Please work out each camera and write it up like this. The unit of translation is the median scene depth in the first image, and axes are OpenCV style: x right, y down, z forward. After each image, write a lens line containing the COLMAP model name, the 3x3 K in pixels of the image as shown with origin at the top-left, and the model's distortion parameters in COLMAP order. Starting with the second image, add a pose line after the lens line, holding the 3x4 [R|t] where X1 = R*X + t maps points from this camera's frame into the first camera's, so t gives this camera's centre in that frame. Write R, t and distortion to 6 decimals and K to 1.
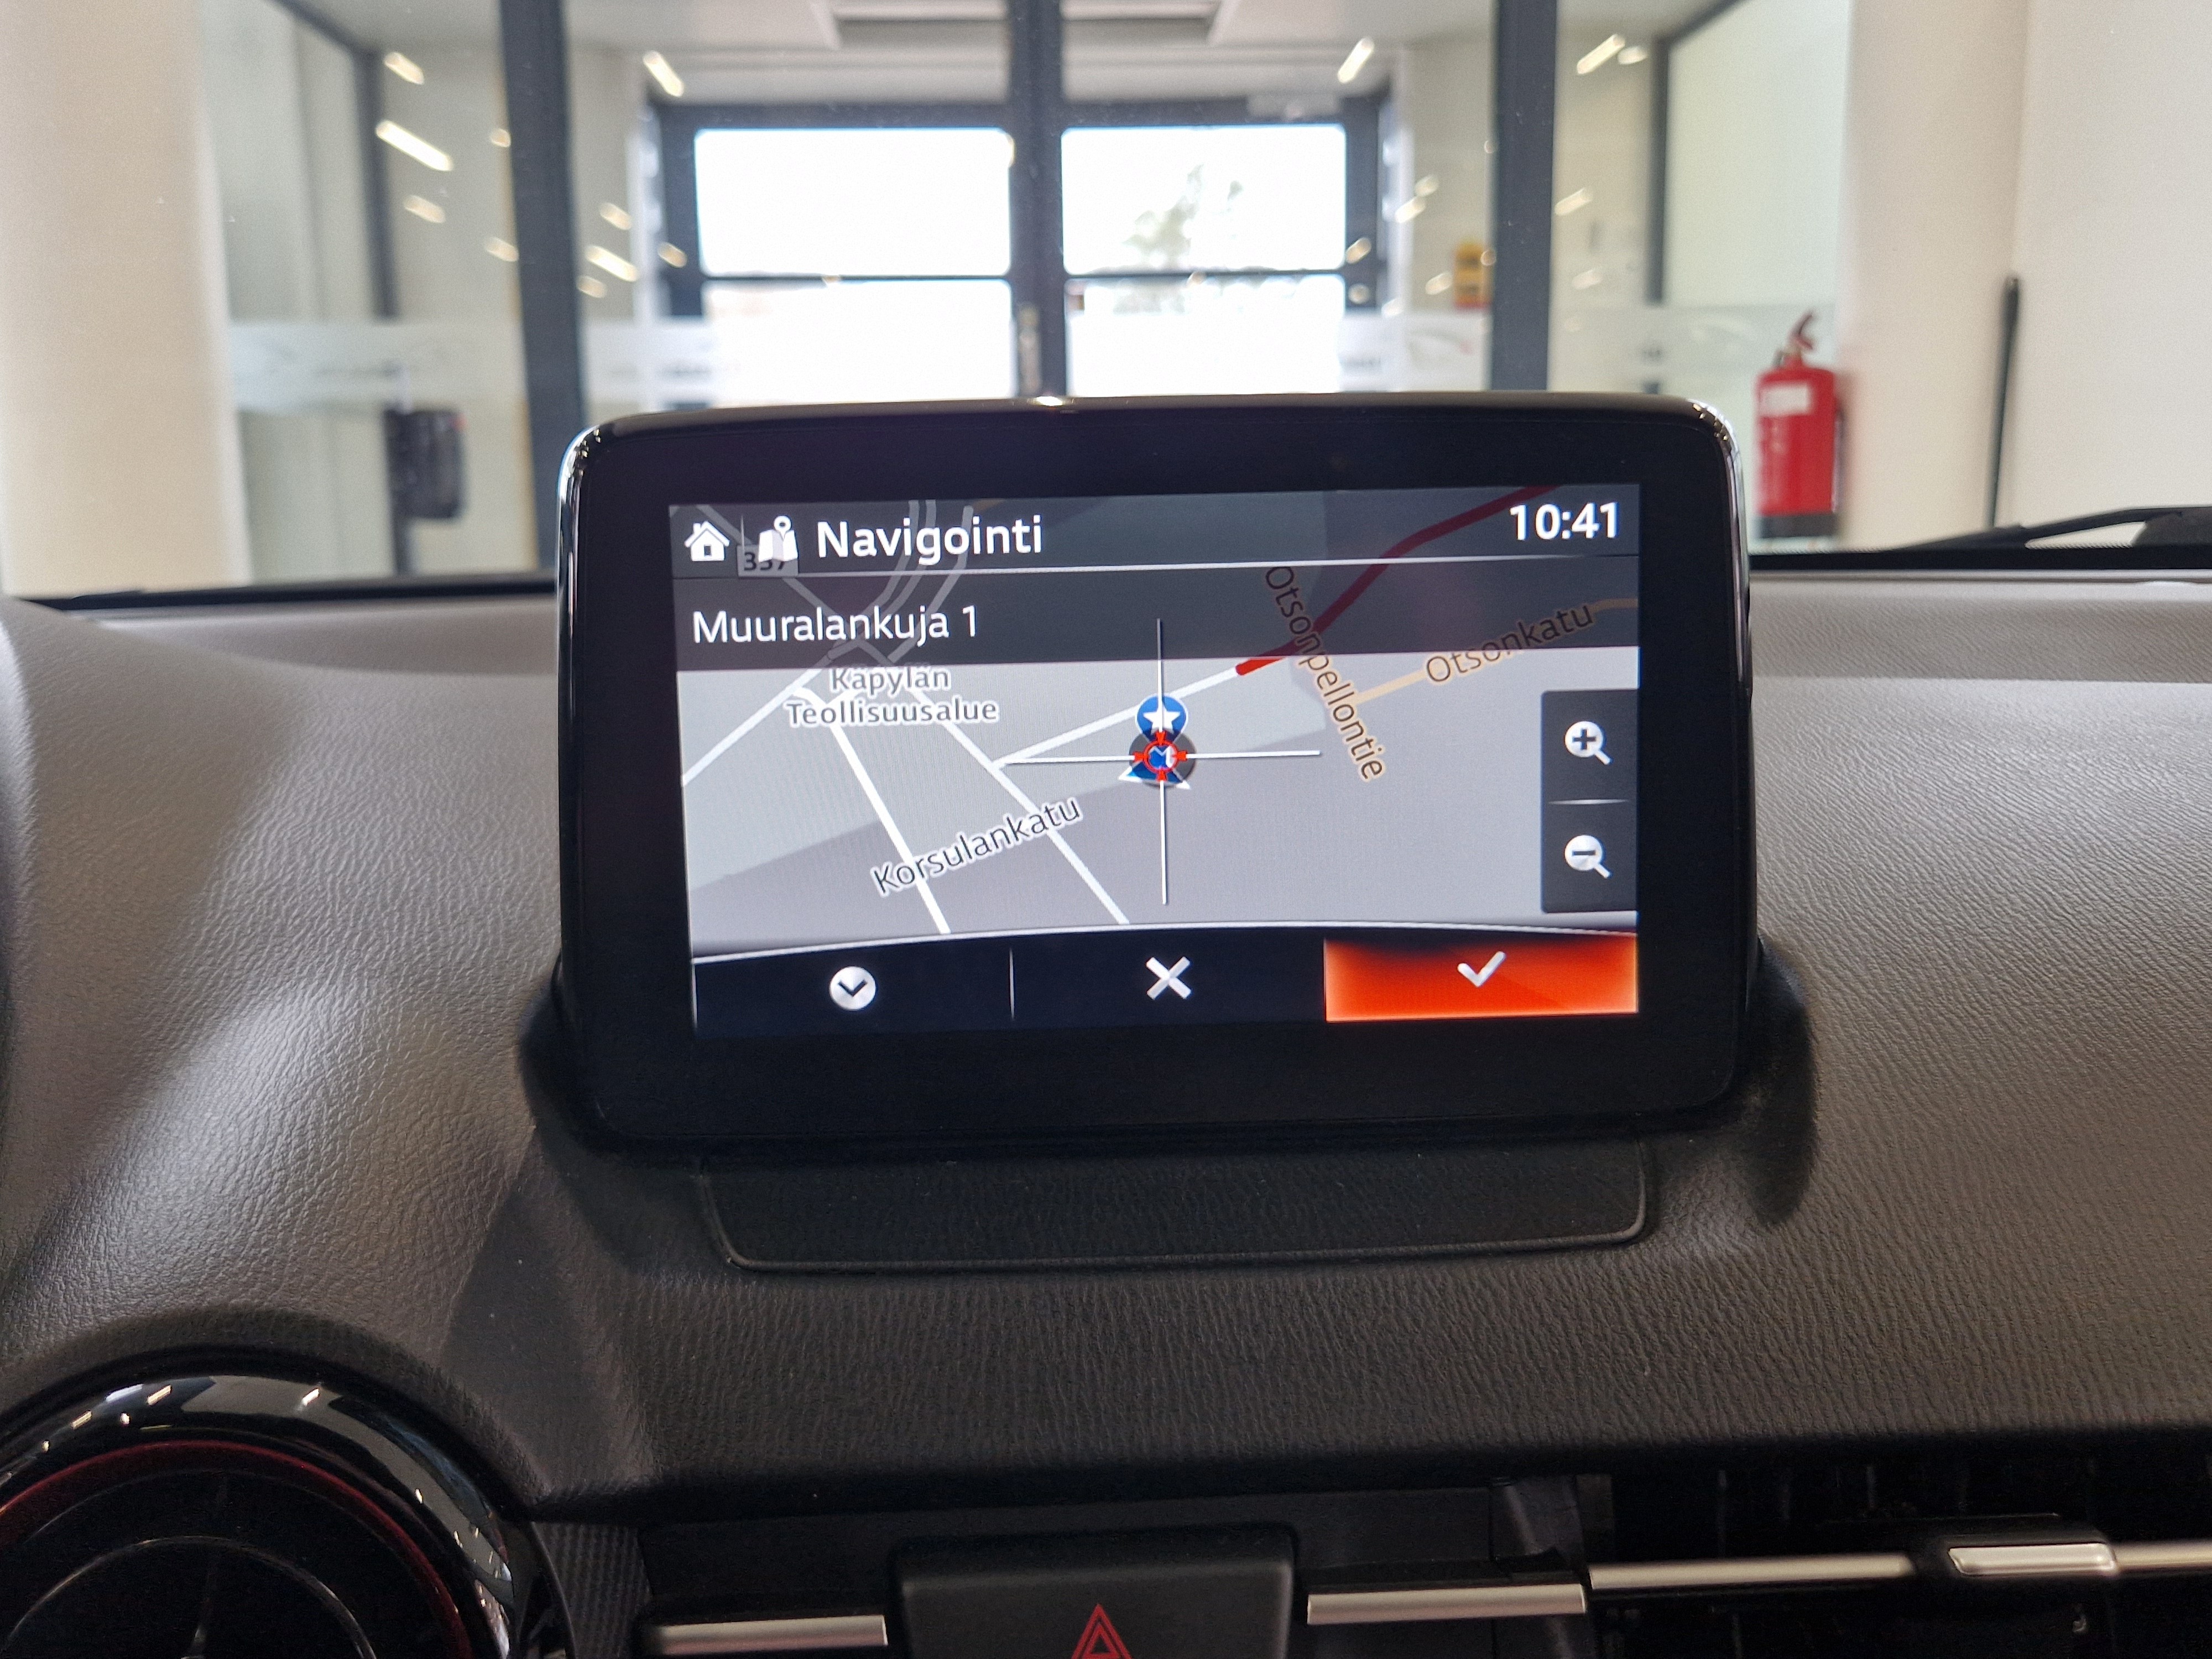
lens RADIAL K [[1928.5, 0, 1095.3], [0, 1928.5, 833.8], [0, 0, 1]] dist [0.075773, -0.112076]
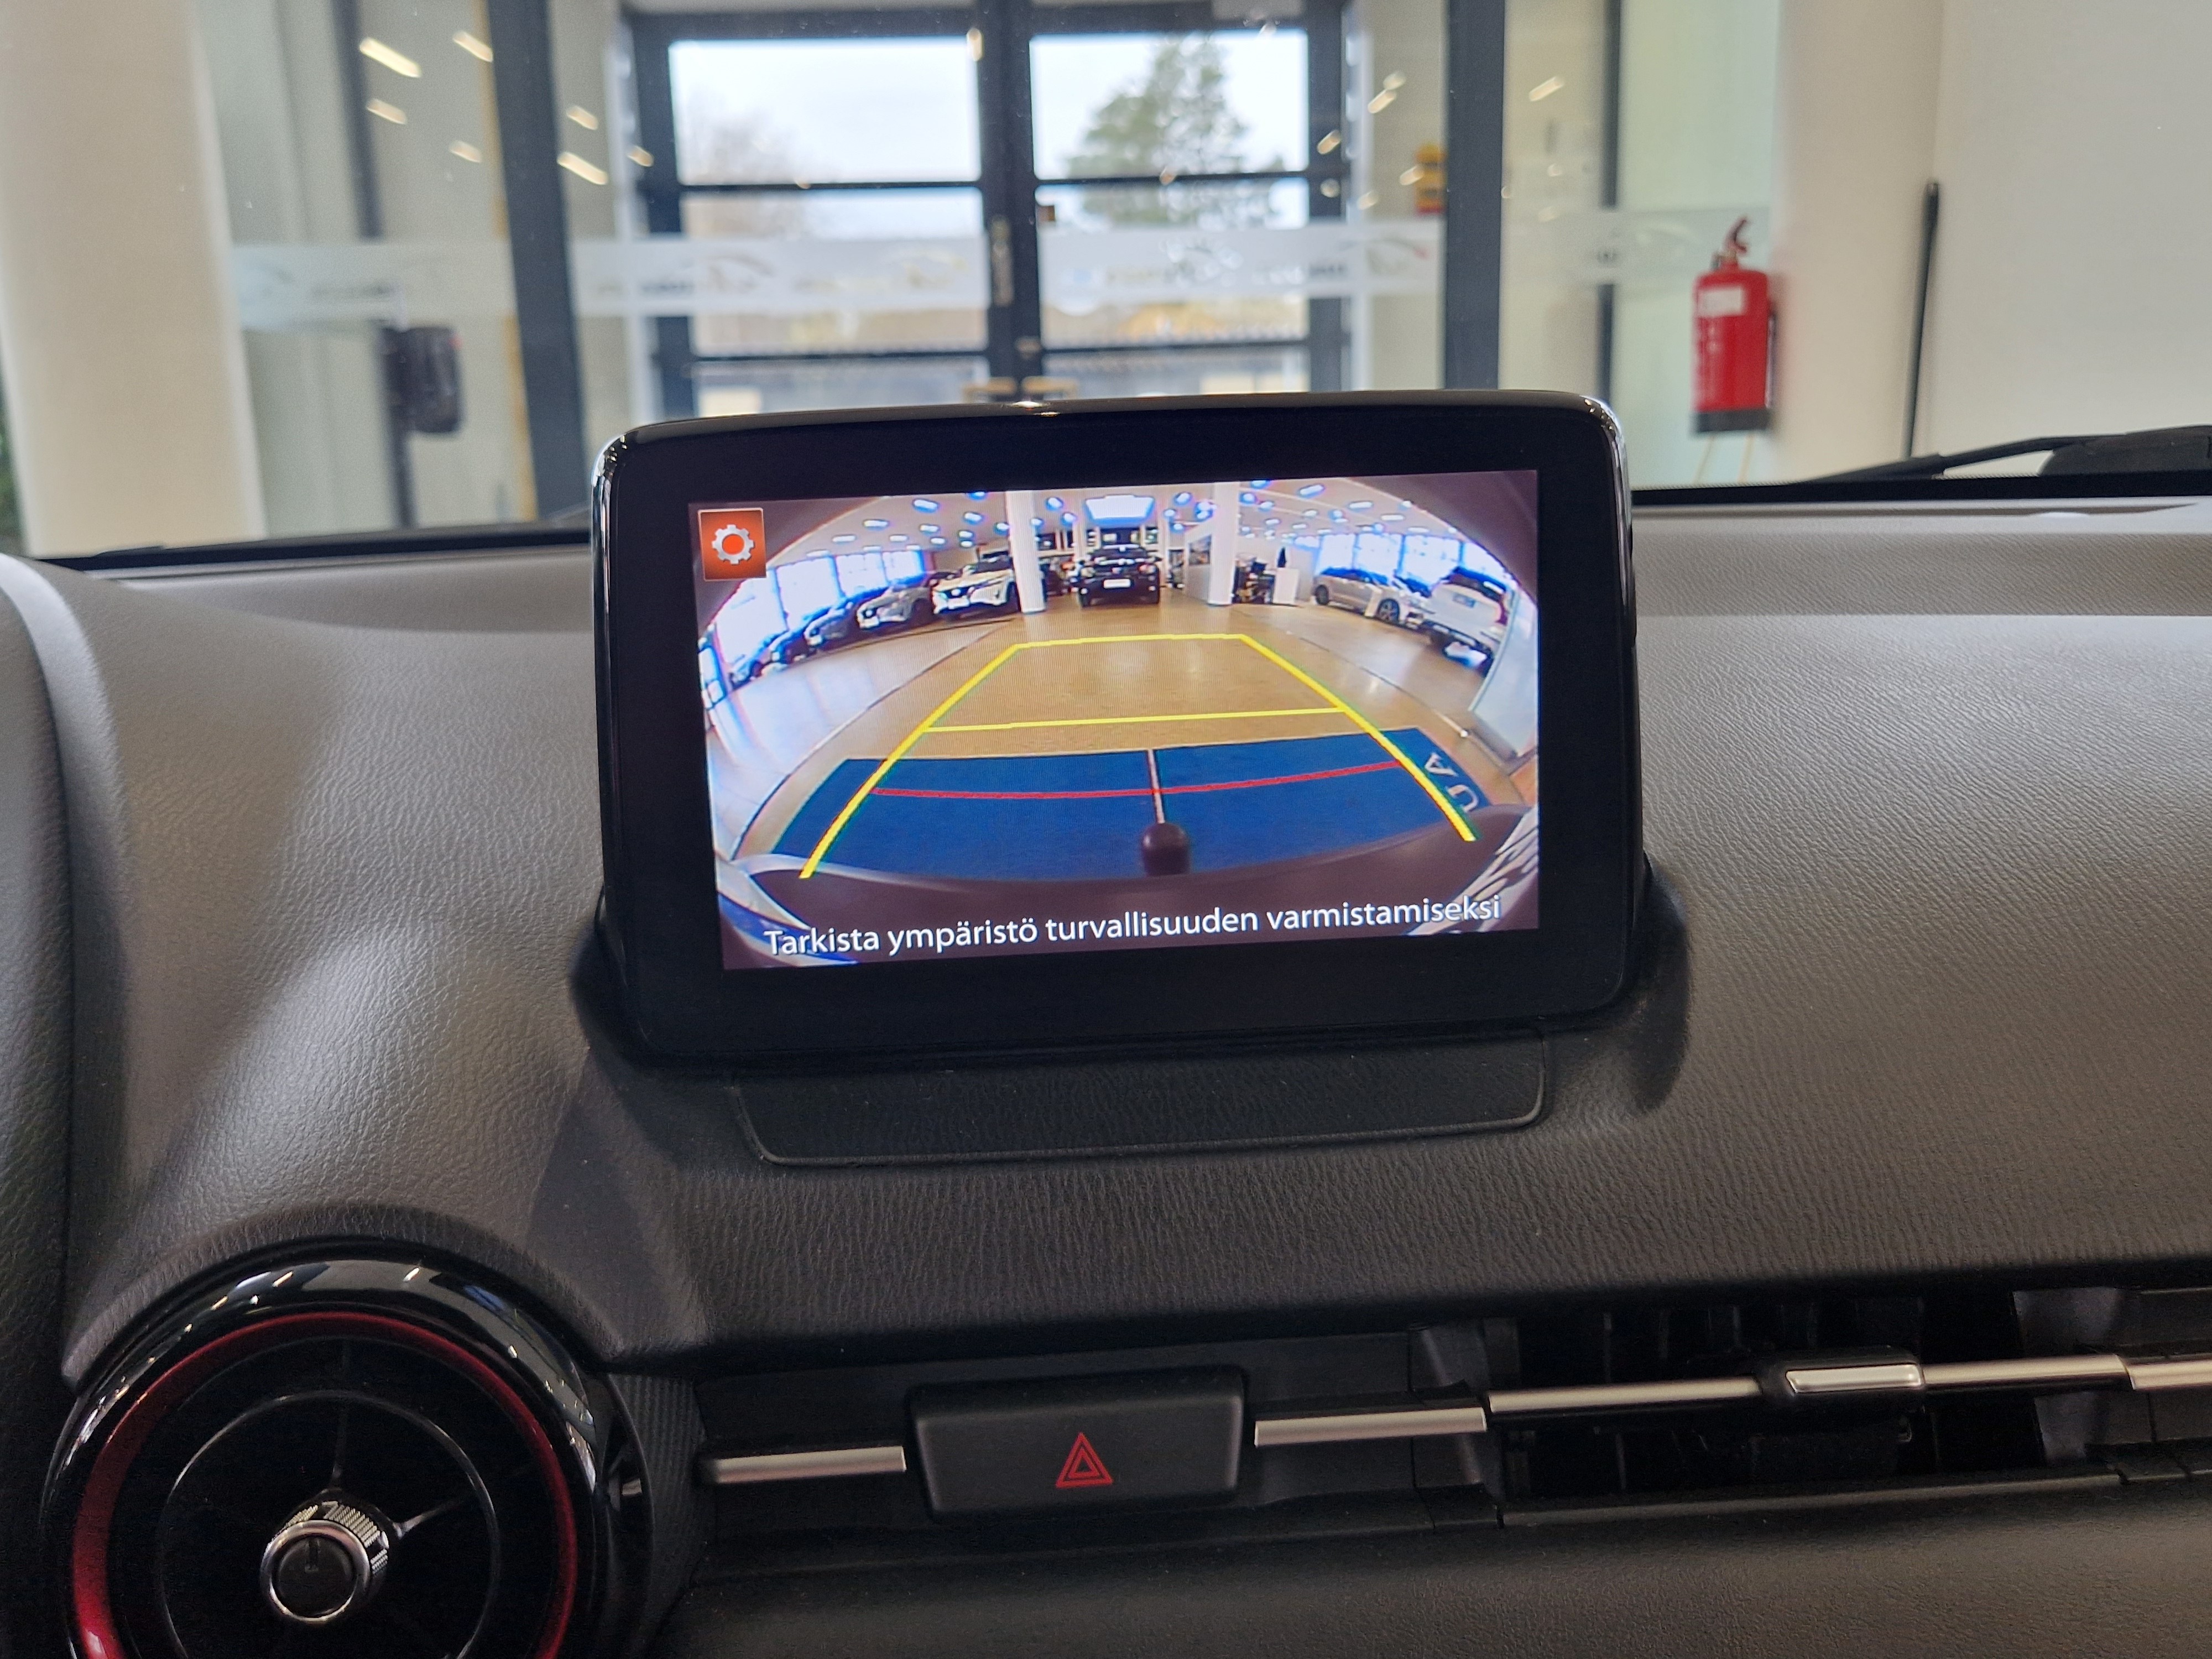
lens RADIAL K [[1935.8, 0, 1110.2], [0, 1935.8, 834.8], [0, 0, 1]] dist [0.080847, -0.125582]
pose [[0.999695, -0.018388, 0.016492, 0.005669], [0.017584, 0.998709, 0.047656, -0.026698], [-0.017347, -0.047351, 0.998728, -0.165228]]
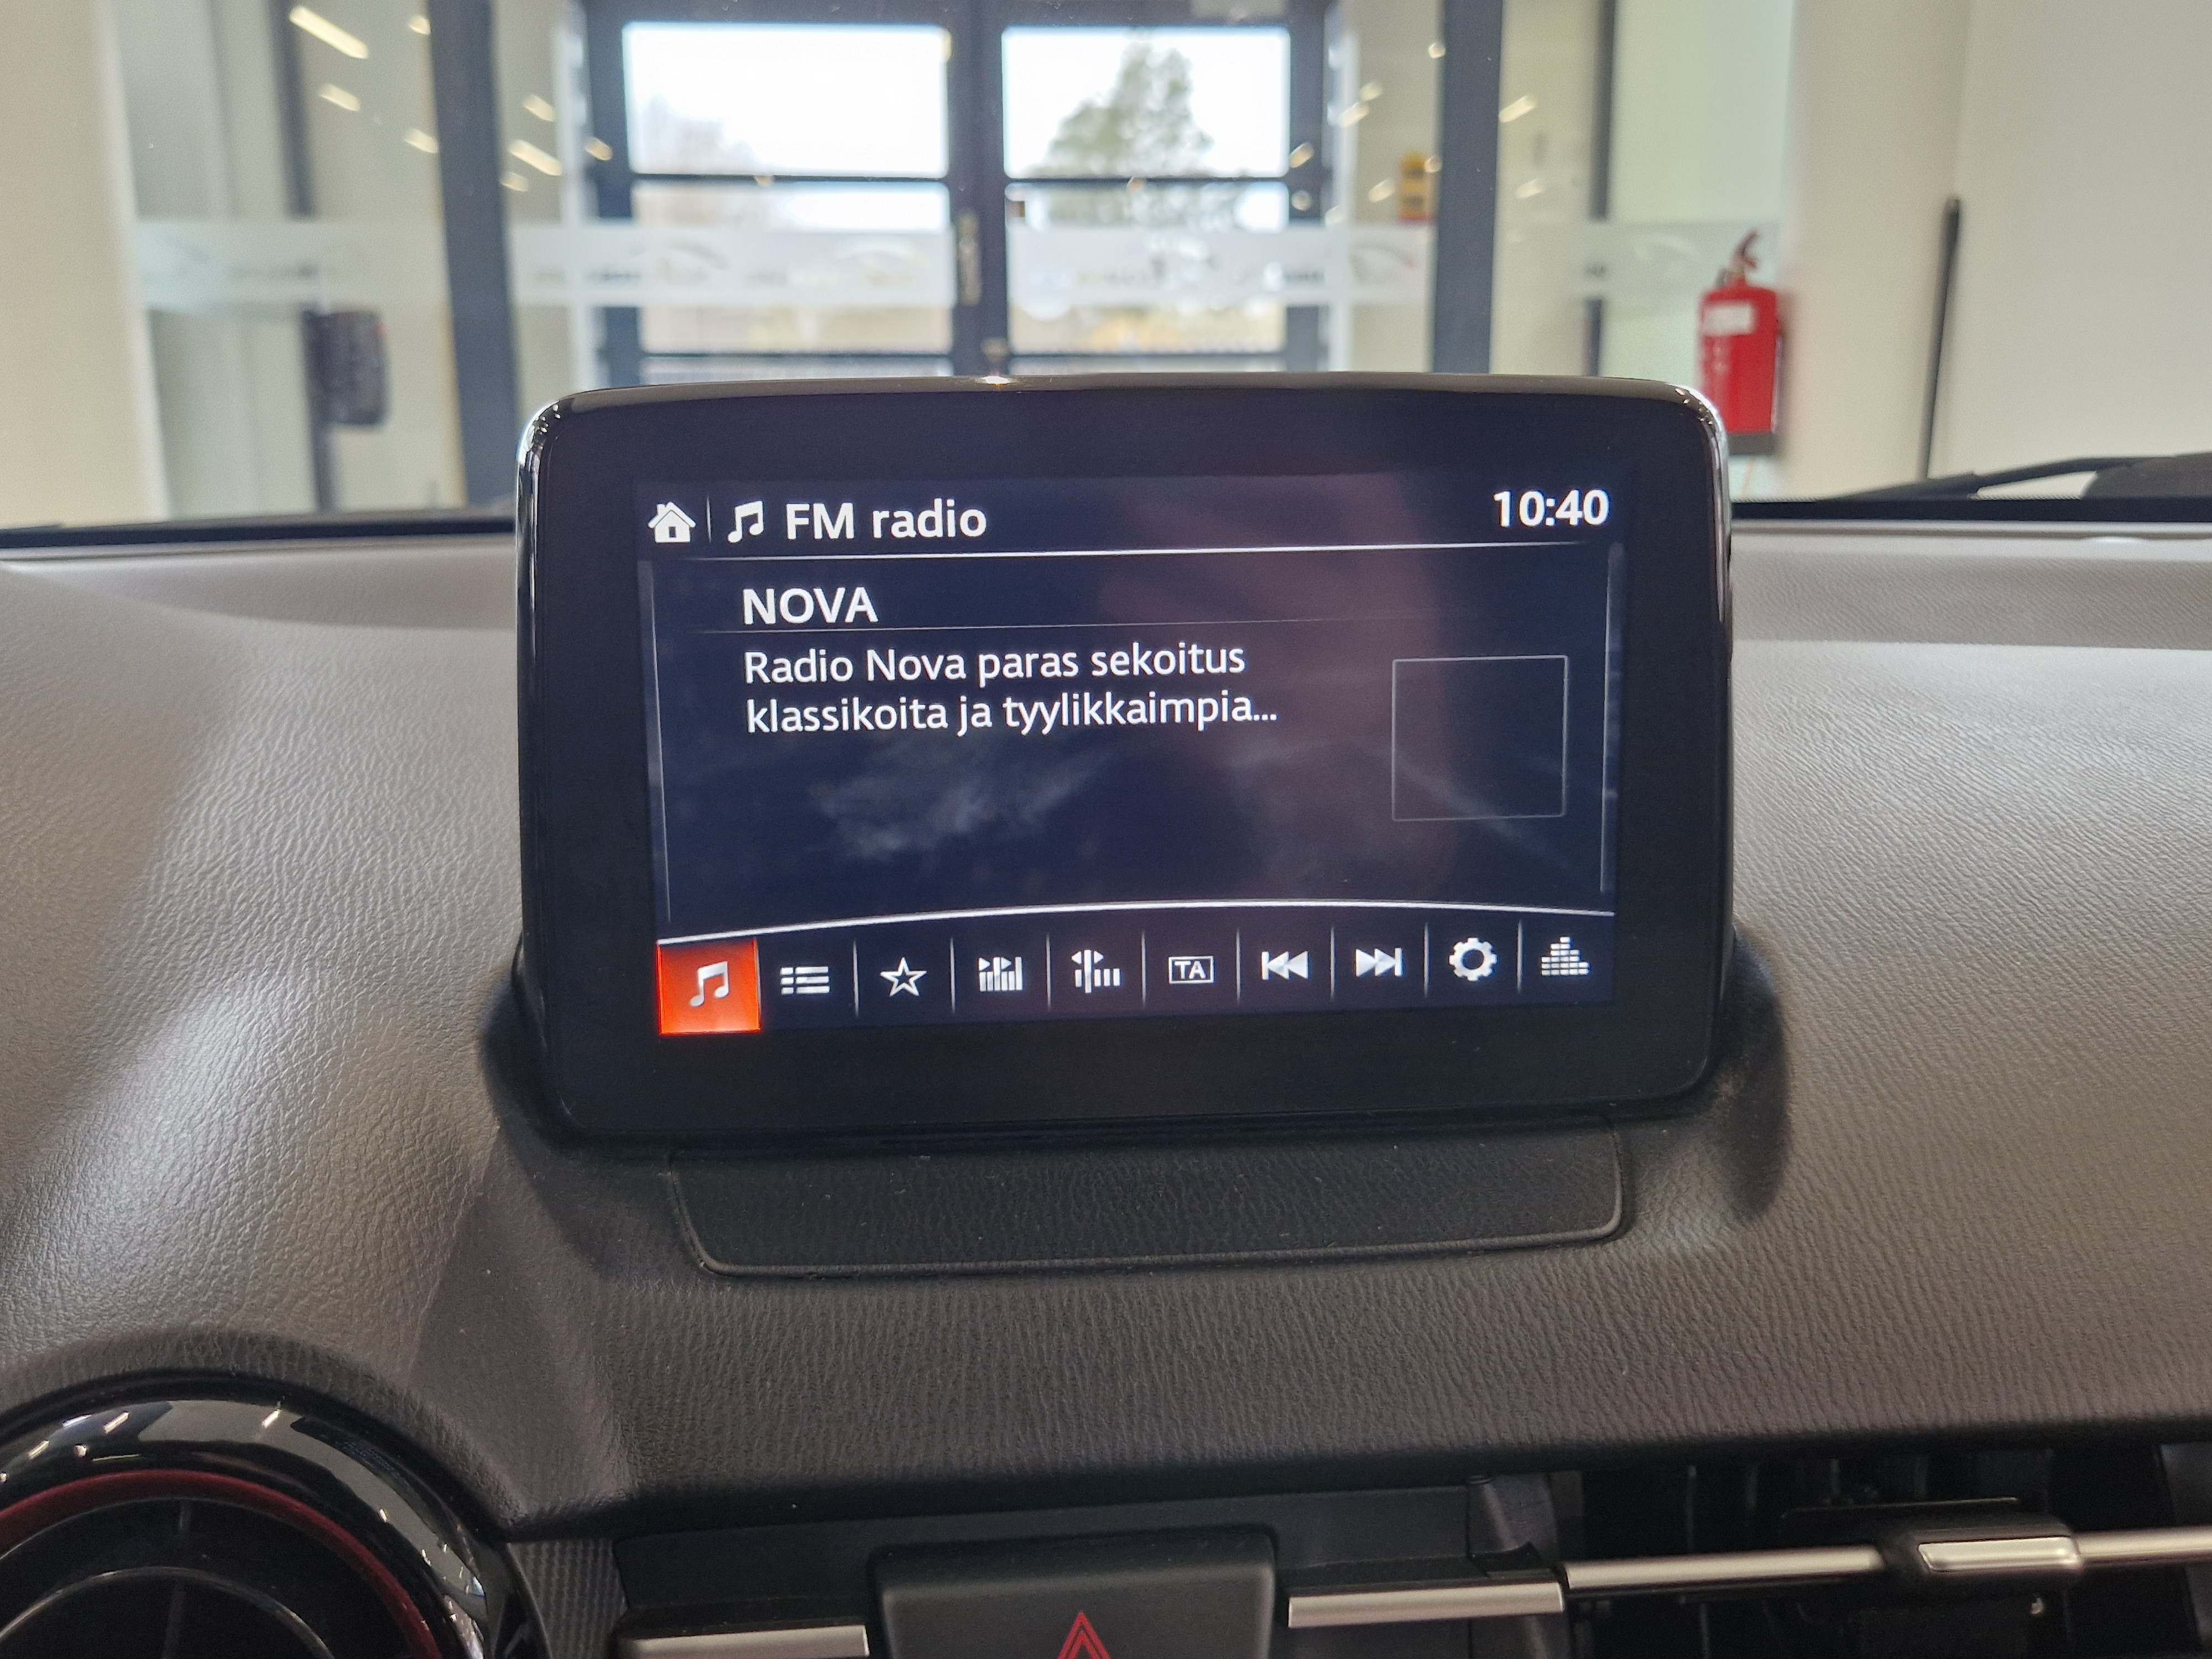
lens RADIAL K [[1935.8, 0, 1110.2], [0, 1935.8, 834.8], [0, 0, 1]] dist [0.080847, -0.125582]
pose [[0.999182, 0.001386, 0.040407, -0.022023], [-0.003205, 0.998983, 0.044976, -0.042306], [-0.040304, -0.045068, 0.998171, 0.015255]]
